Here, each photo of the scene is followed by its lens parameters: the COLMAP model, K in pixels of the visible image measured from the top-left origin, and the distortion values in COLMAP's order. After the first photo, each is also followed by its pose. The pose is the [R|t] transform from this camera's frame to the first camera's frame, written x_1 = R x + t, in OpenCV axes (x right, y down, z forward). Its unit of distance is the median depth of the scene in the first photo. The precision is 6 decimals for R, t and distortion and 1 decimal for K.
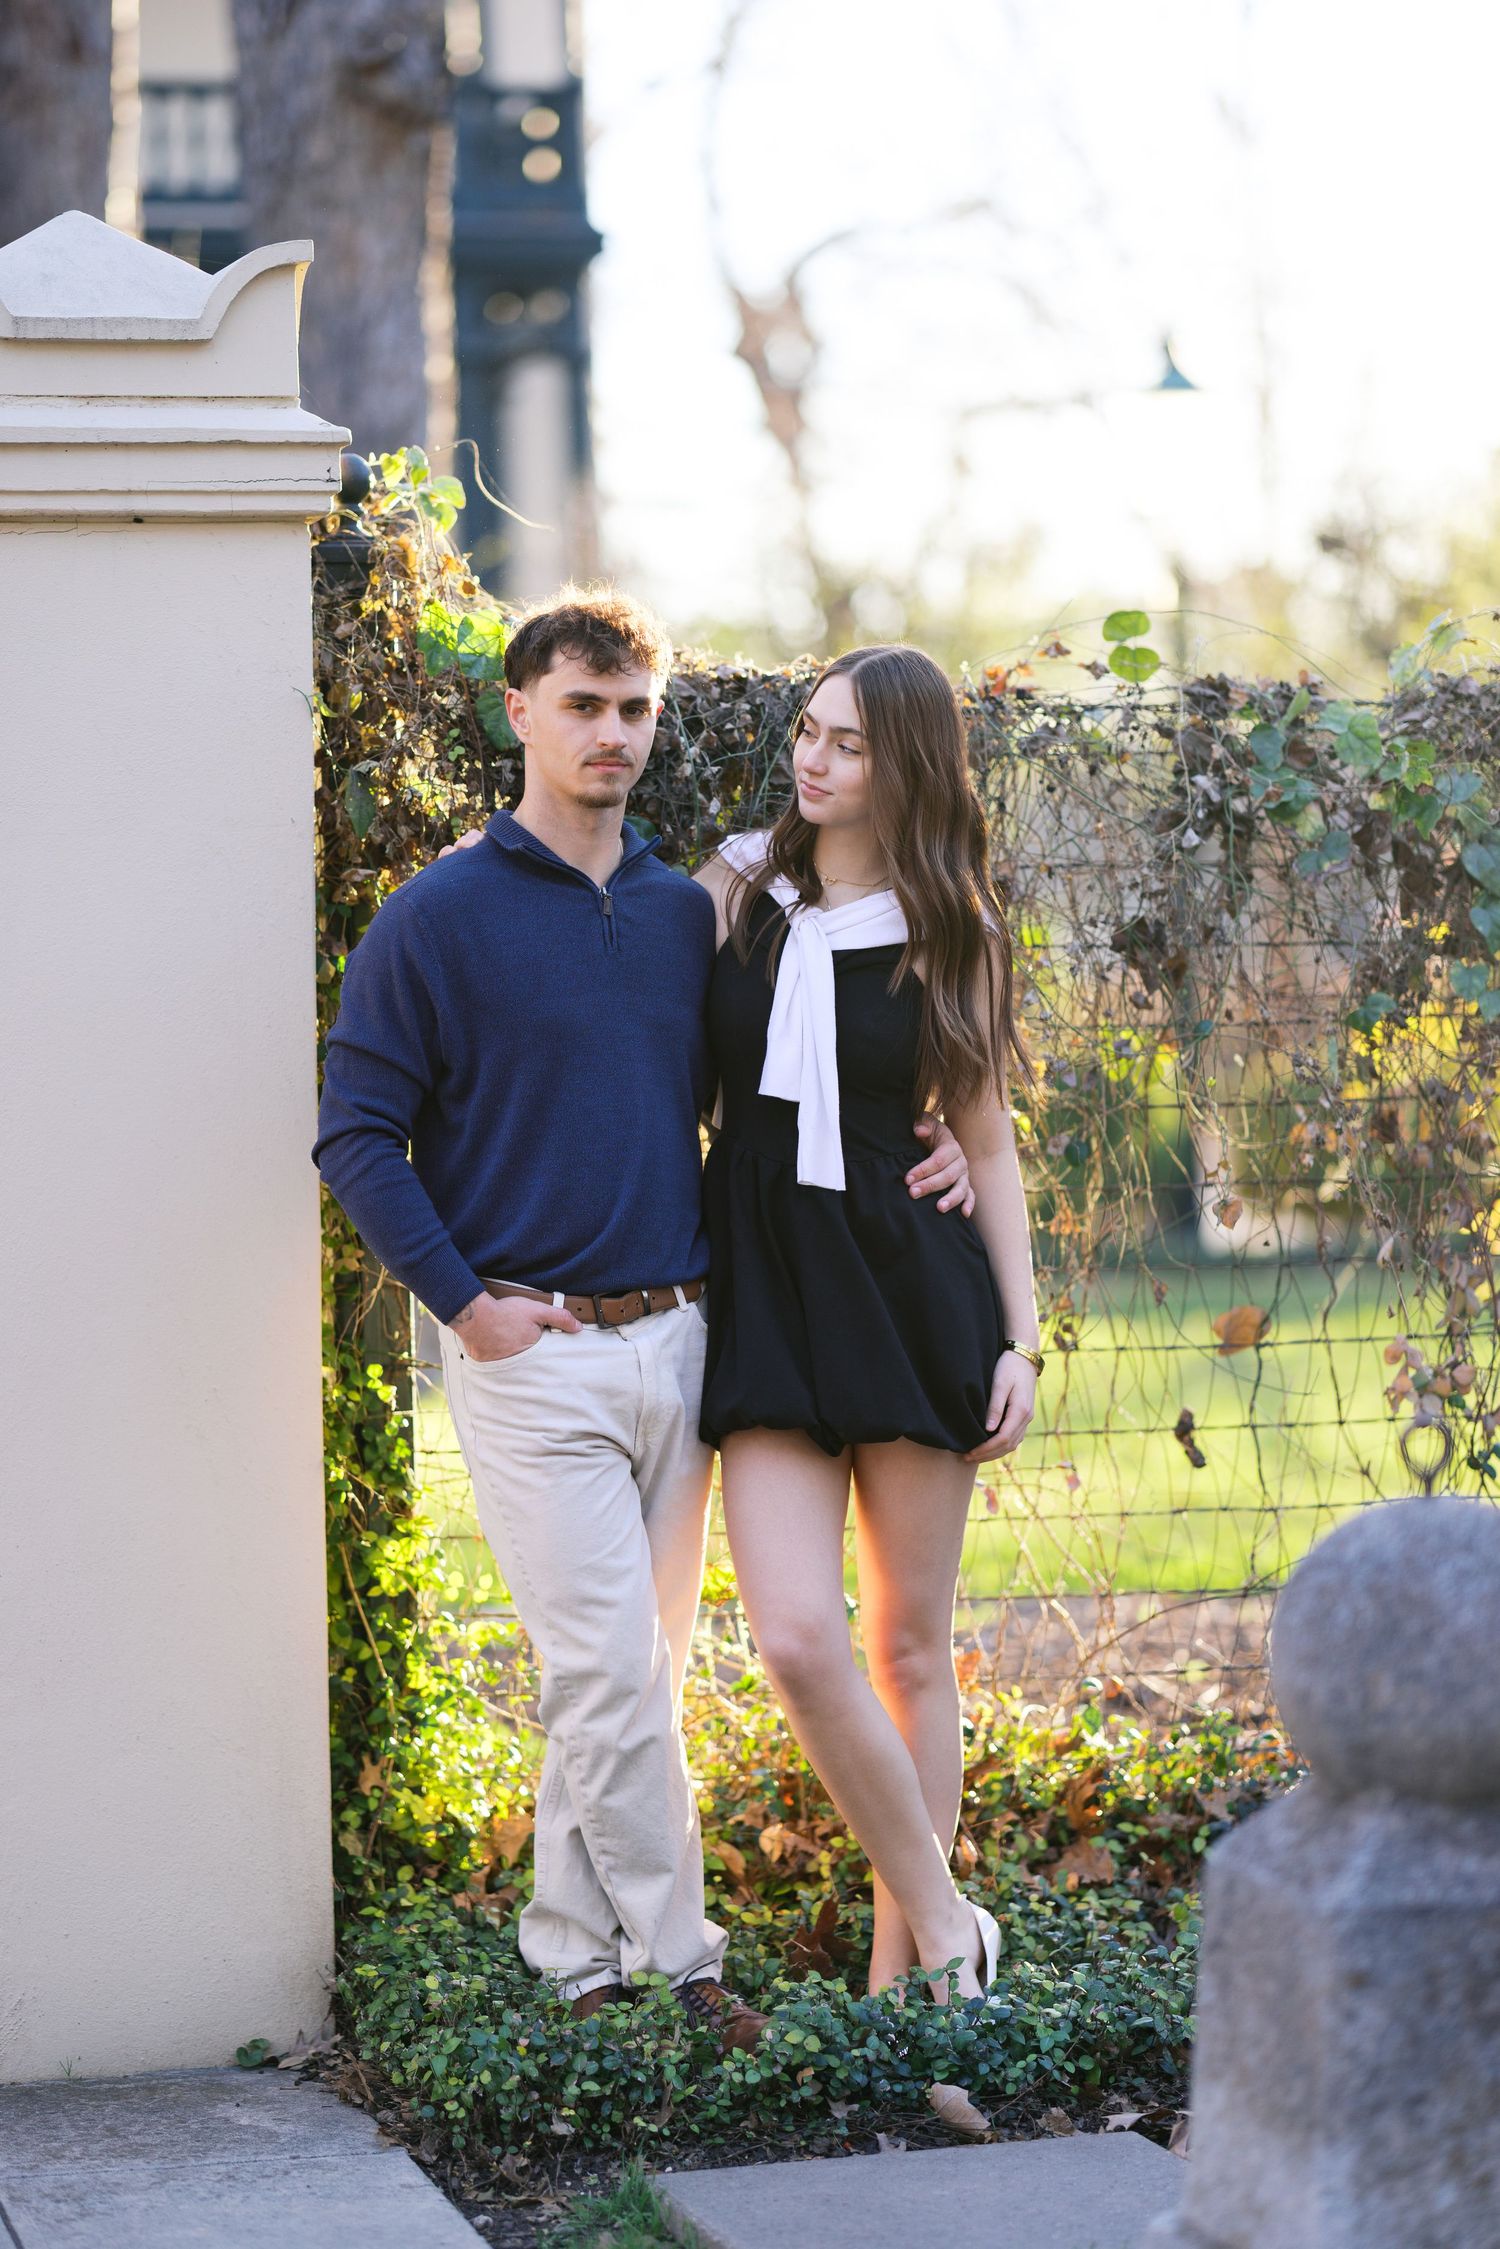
lens RADIAL K [[5519.9, 0, 737.5], [0, 5519.9, 1130.2], [0, 0, 1]] dist [-0.015850, 0.330216]
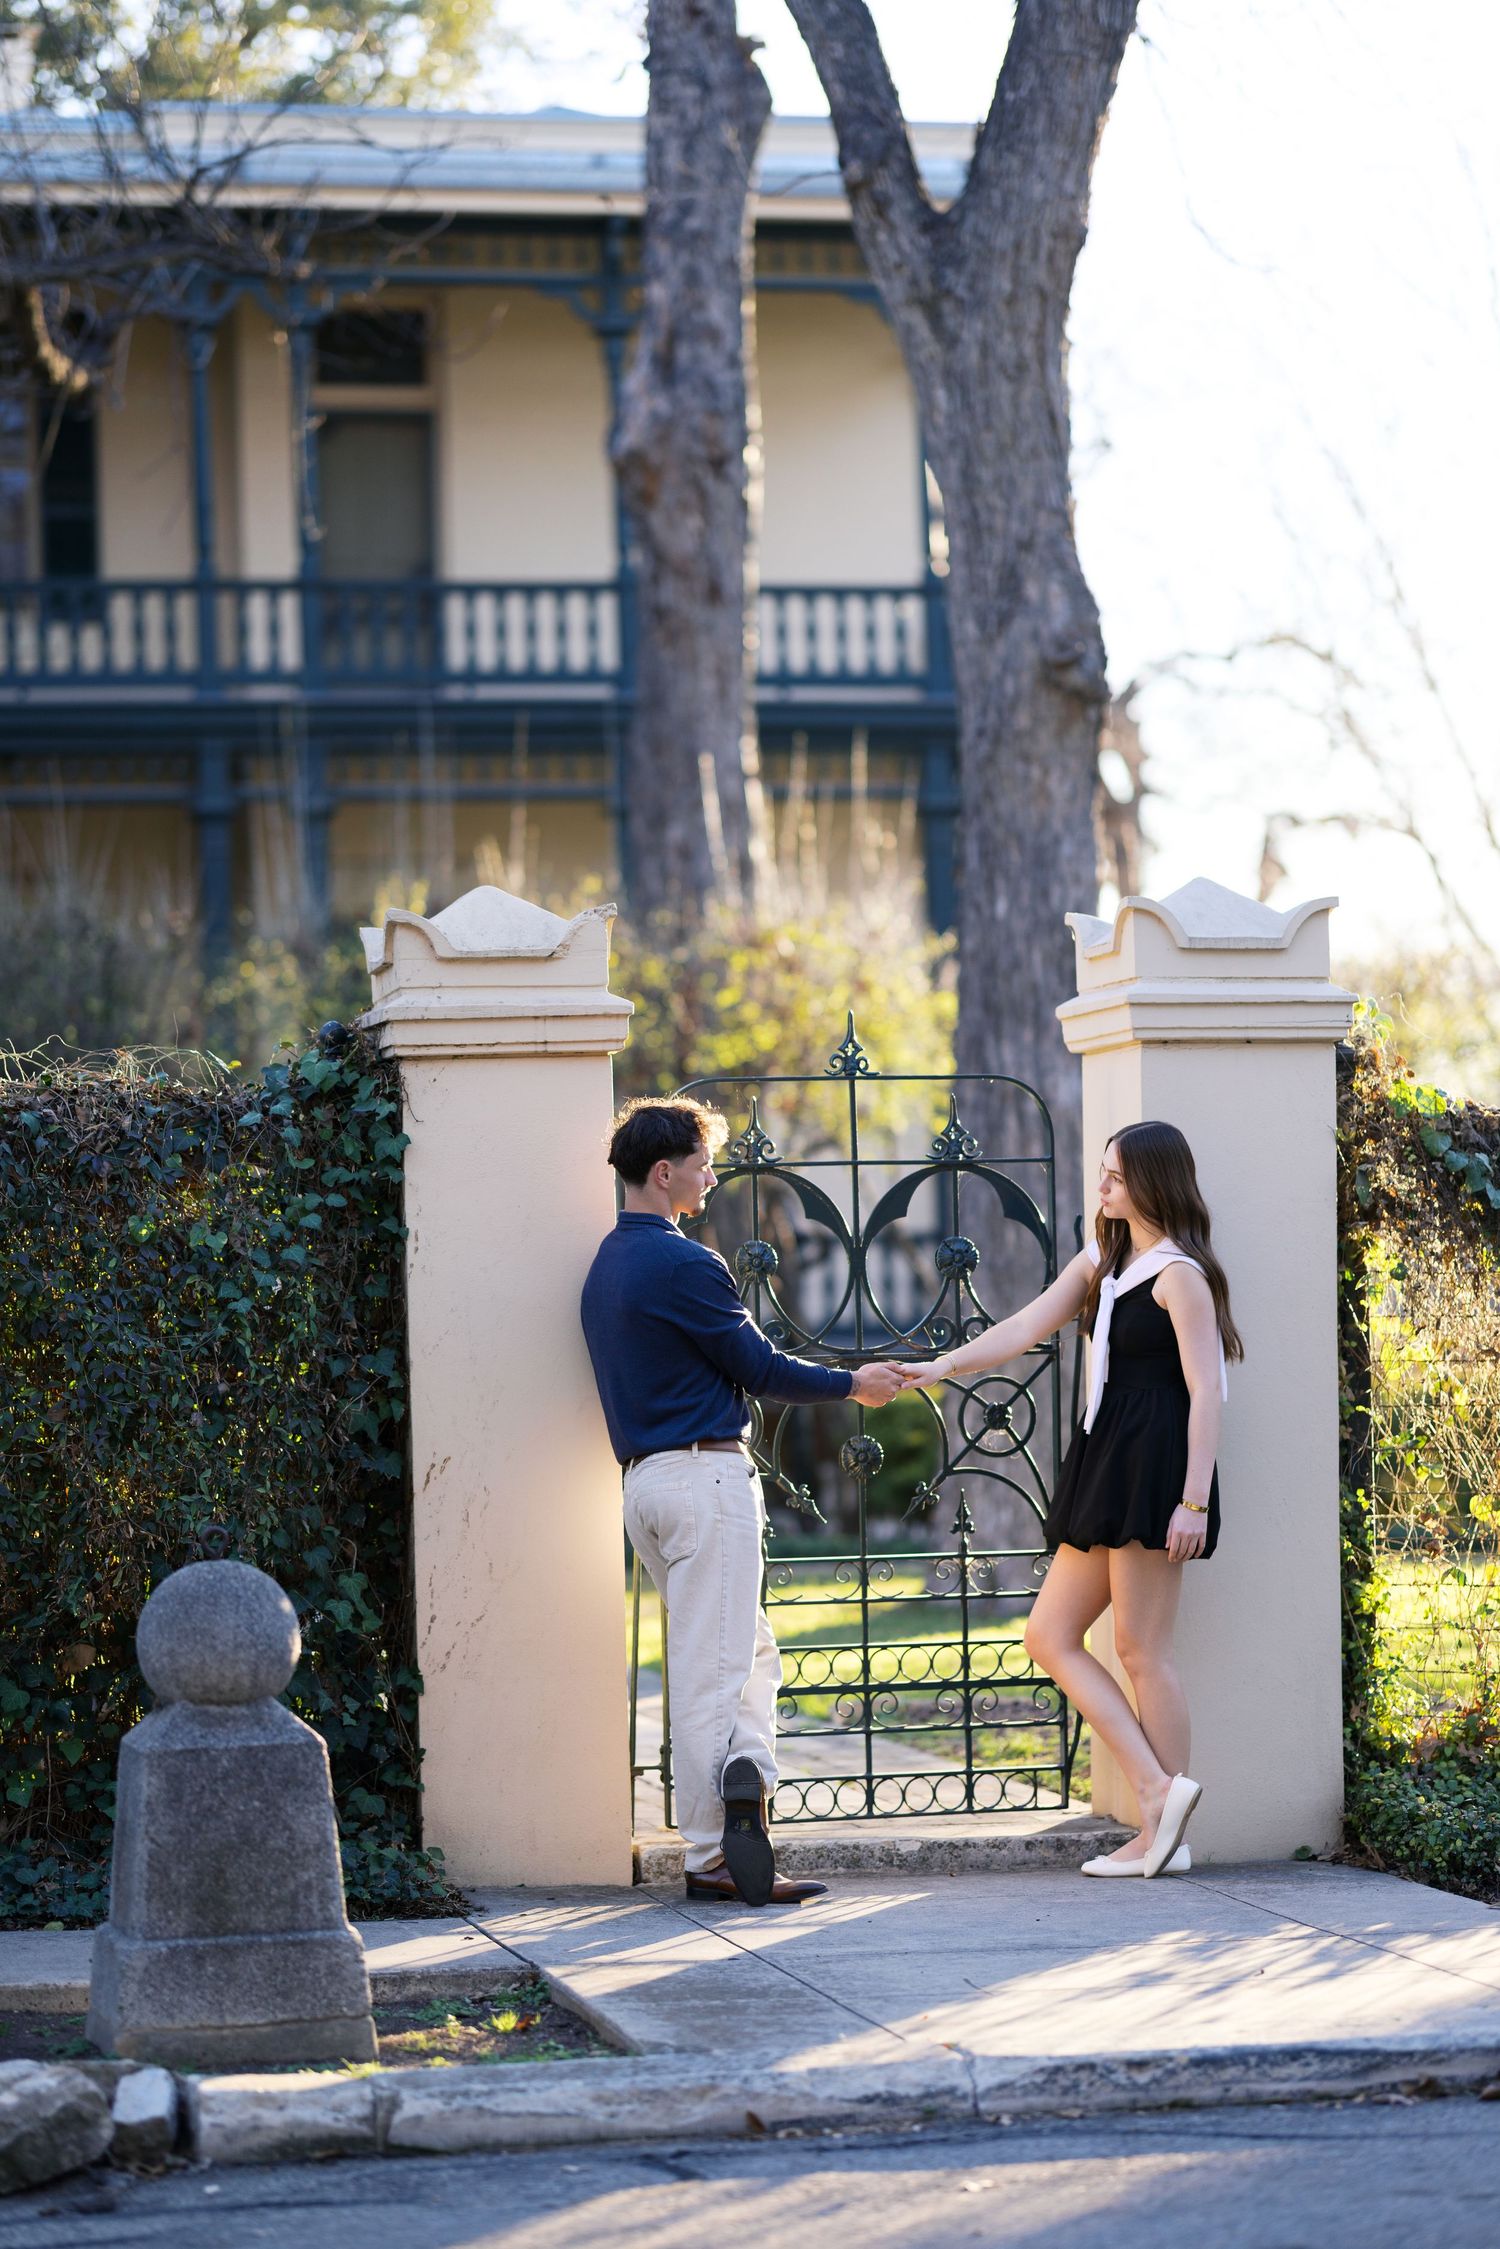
lens RADIAL K [[5519.9, 0, 737.5], [0, 5519.9, 1130.2], [0, 0, 1]] dist [-0.015850, 0.330216]
pose [[0.999345, 0.004546, -0.035901, -0.209504], [-0.006893, 0.997826, -0.065543, 0.045007], [0.035525, 0.065748, 0.997204, -0.880512]]
